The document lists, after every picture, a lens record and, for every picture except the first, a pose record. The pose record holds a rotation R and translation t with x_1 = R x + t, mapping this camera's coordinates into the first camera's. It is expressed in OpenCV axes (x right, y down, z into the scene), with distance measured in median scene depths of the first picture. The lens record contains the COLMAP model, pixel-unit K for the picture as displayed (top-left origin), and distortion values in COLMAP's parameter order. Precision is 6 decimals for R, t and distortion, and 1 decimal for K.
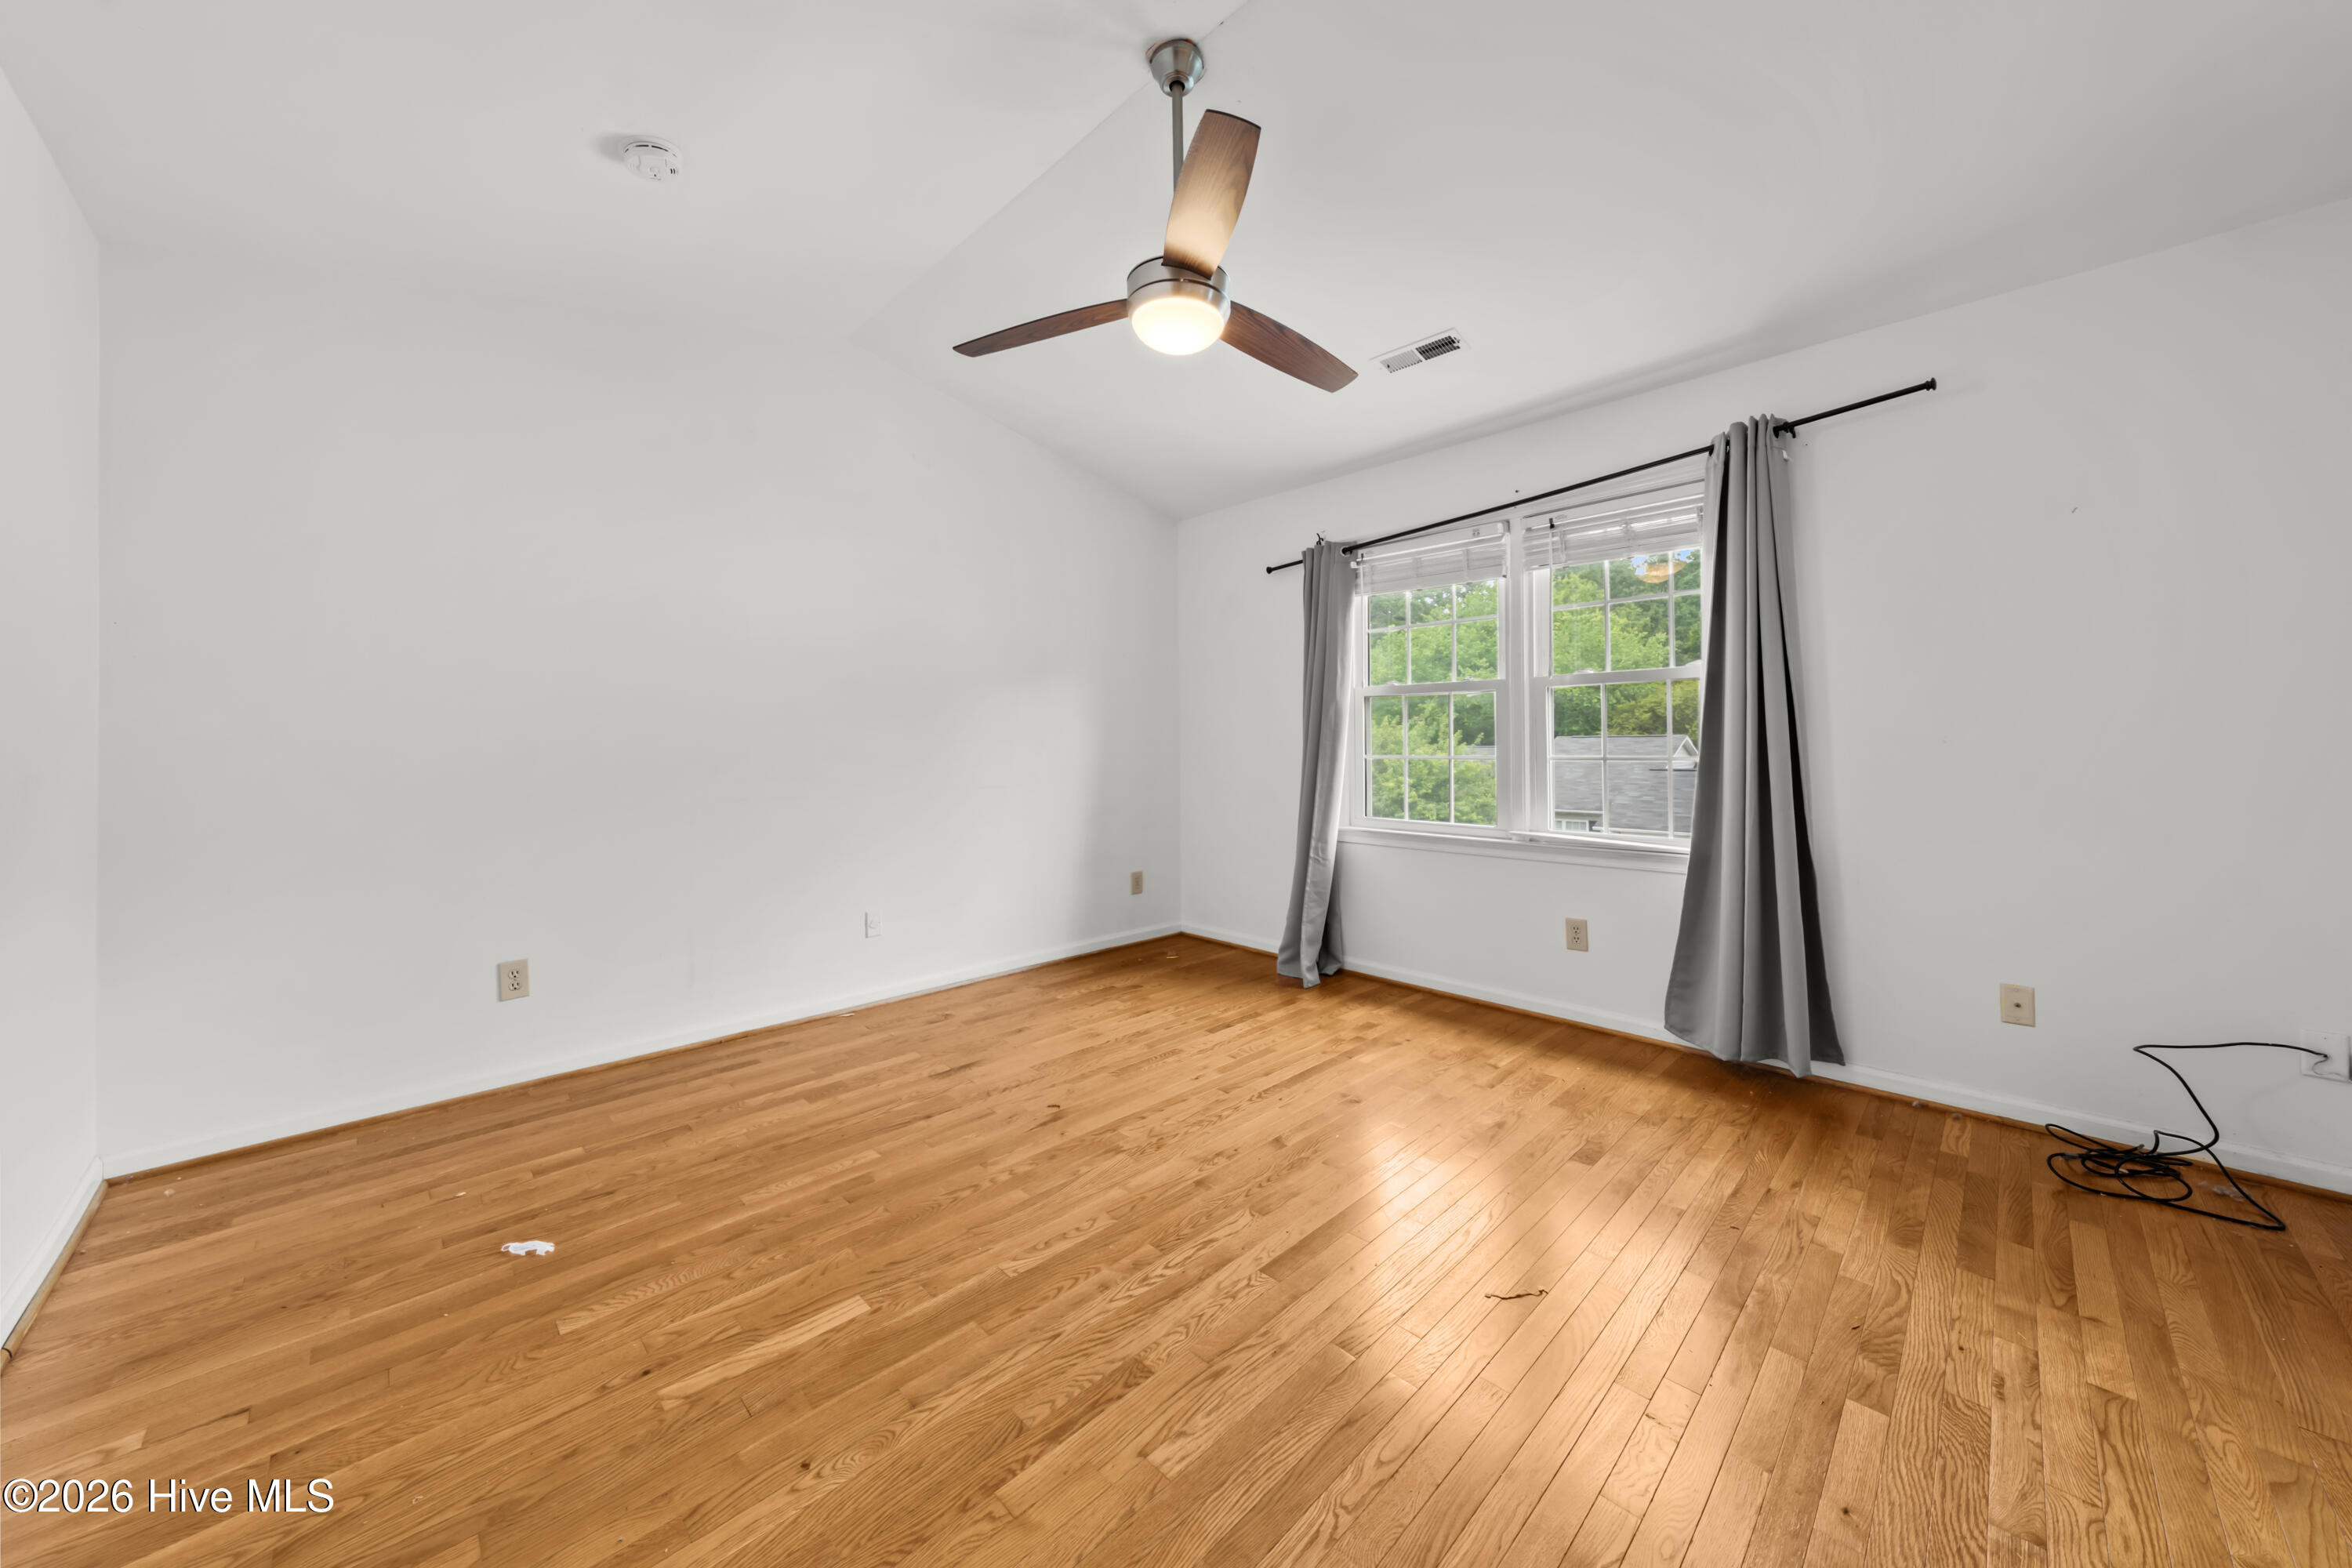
lens RADIAL K [[810.2, 0, 1172.3], [0, 810.2, 768.5], [0, 0, 1]] dist [-0.001105, 0.000291]
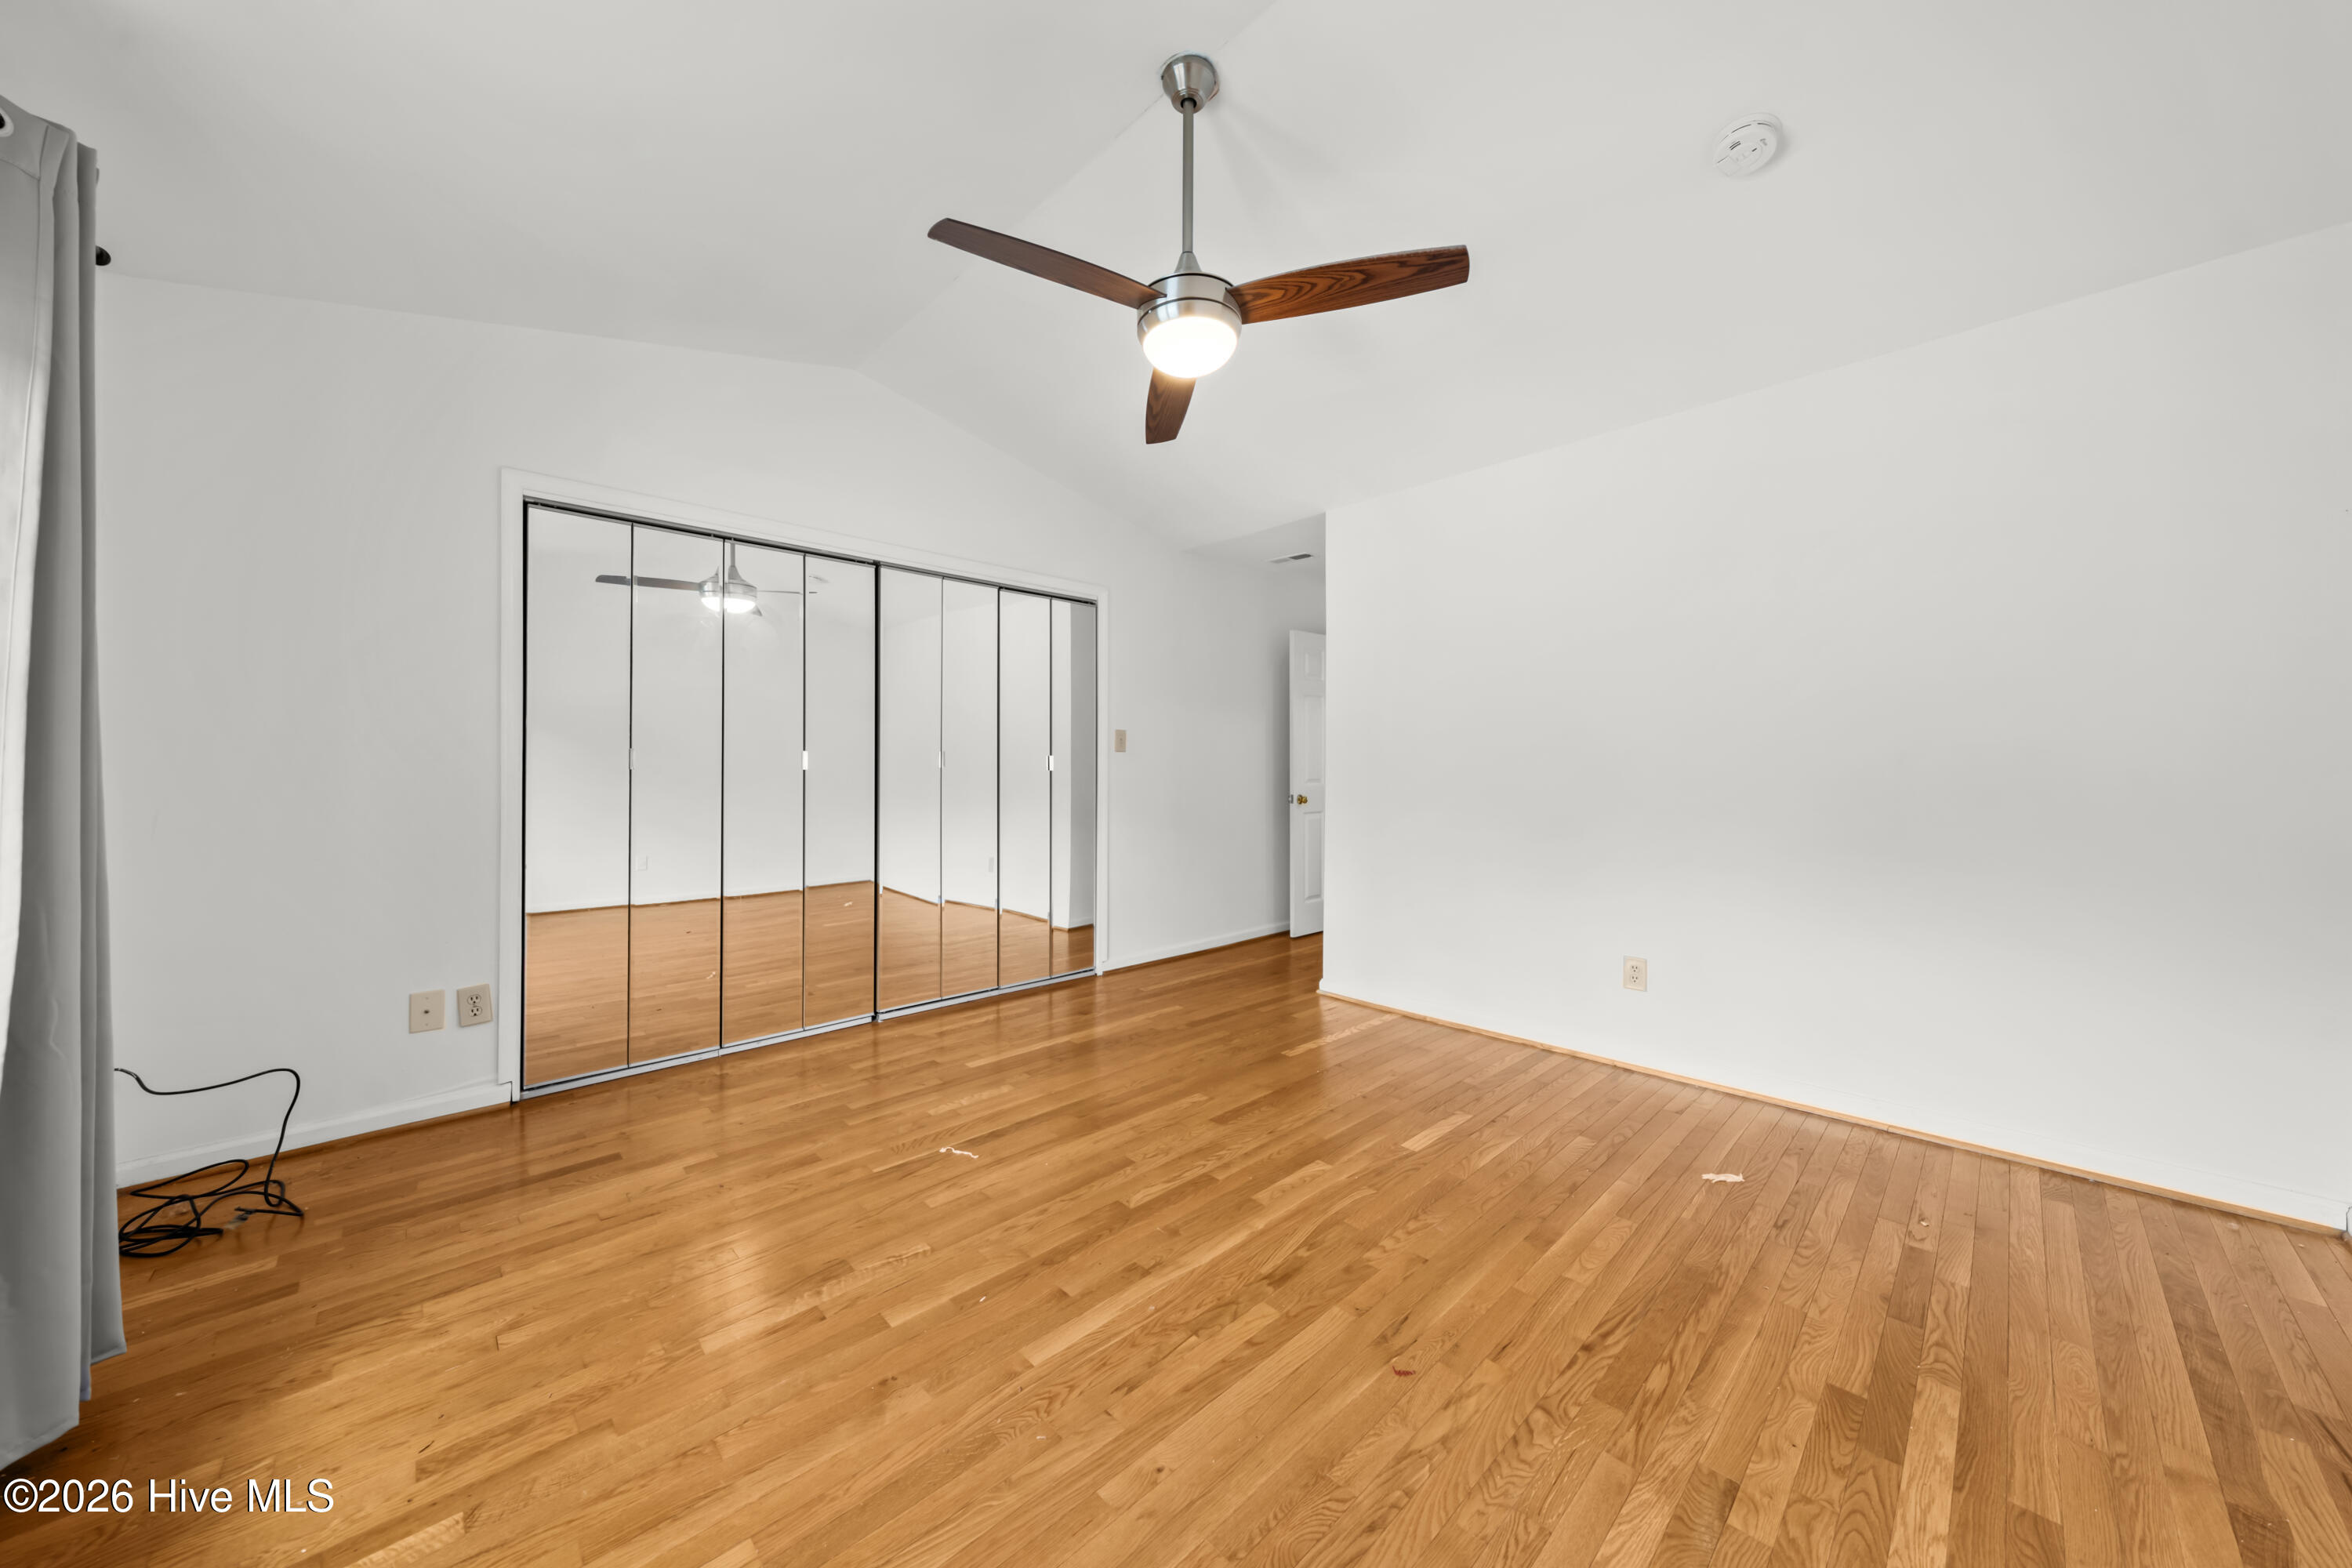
lens RADIAL K [[810.2, 0, 1172.3], [0, 810.2, 768.5], [0, 0, 1]] dist [-0.001105, 0.000291]
pose [[-0.999809, 0.004934, 0.018929, 0.016754], [0.005370, 0.999720, 0.023038, -0.060224], [-0.018810, 0.023135, -0.999555, 2.194582]]
